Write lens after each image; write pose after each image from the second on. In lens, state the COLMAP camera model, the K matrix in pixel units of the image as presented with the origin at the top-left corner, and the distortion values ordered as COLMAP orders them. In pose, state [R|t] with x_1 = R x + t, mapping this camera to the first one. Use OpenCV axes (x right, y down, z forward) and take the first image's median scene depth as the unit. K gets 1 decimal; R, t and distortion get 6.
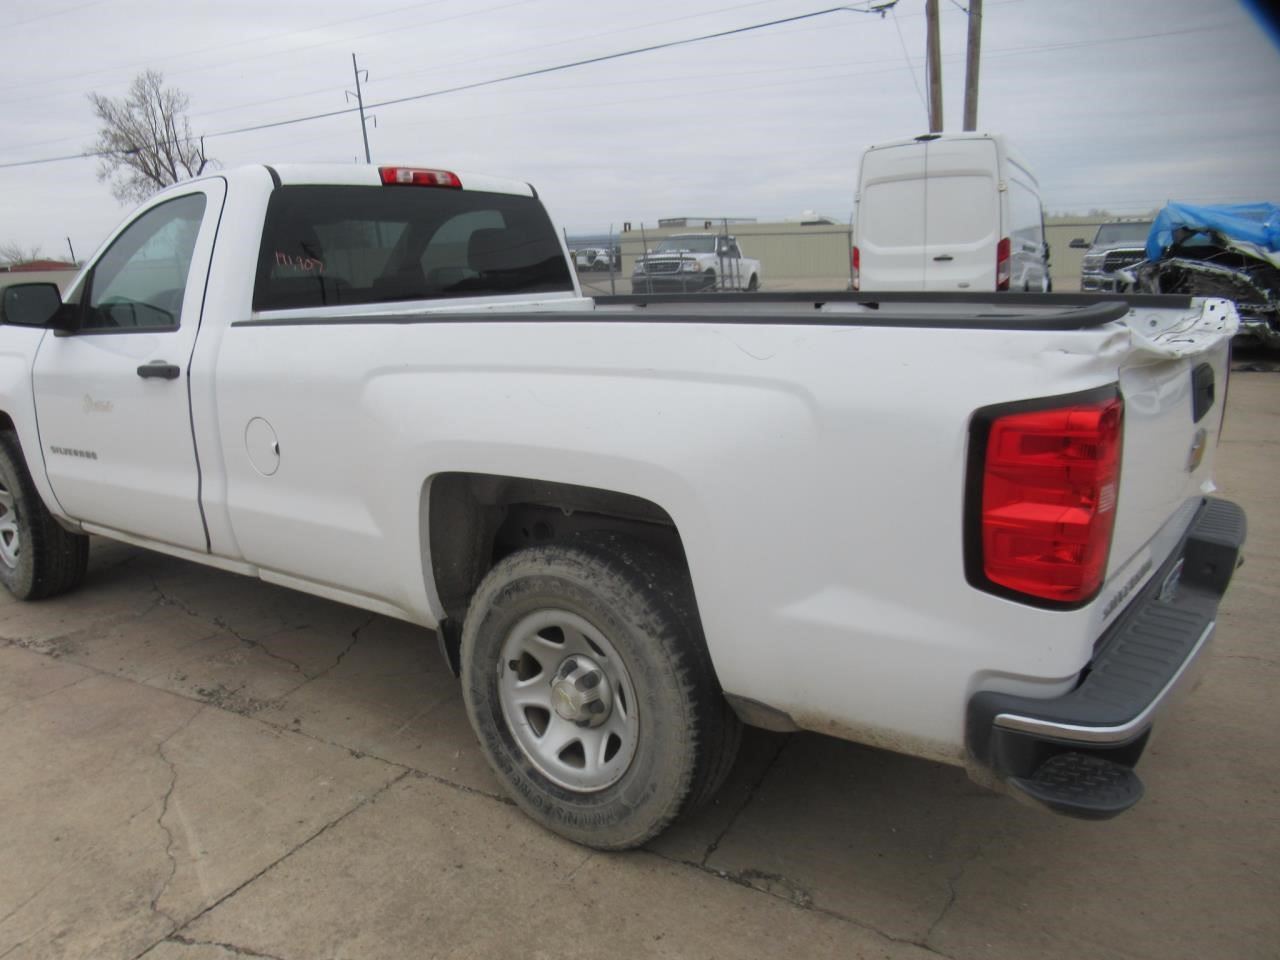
lens RADIAL K [[932.4, 0, 619.5], [0, 932.4, 520.7], [0, 0, 1]] dist [-0.057559, 0.058534]
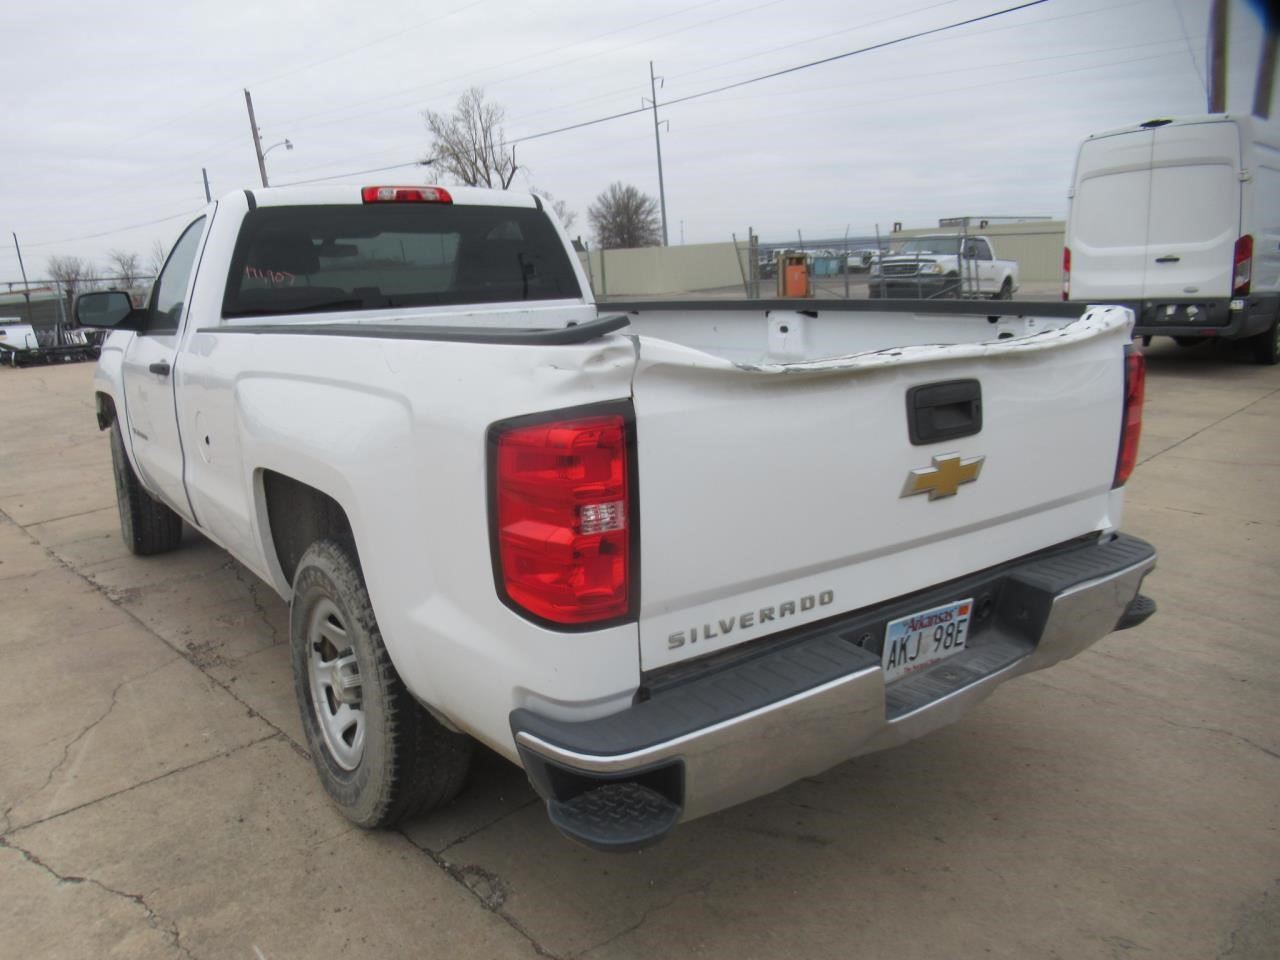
lens RADIAL K [[932.4, 0, 619.5], [0, 932.4, 520.7], [0, 0, 1]] dist [-0.057559, 0.058534]
pose [[0.960500, 0.067433, -0.269986, 0.284993], [-0.067791, 0.997667, 0.008006, -0.013787], [0.269896, 0.010613, 0.962831, 0.025494]]
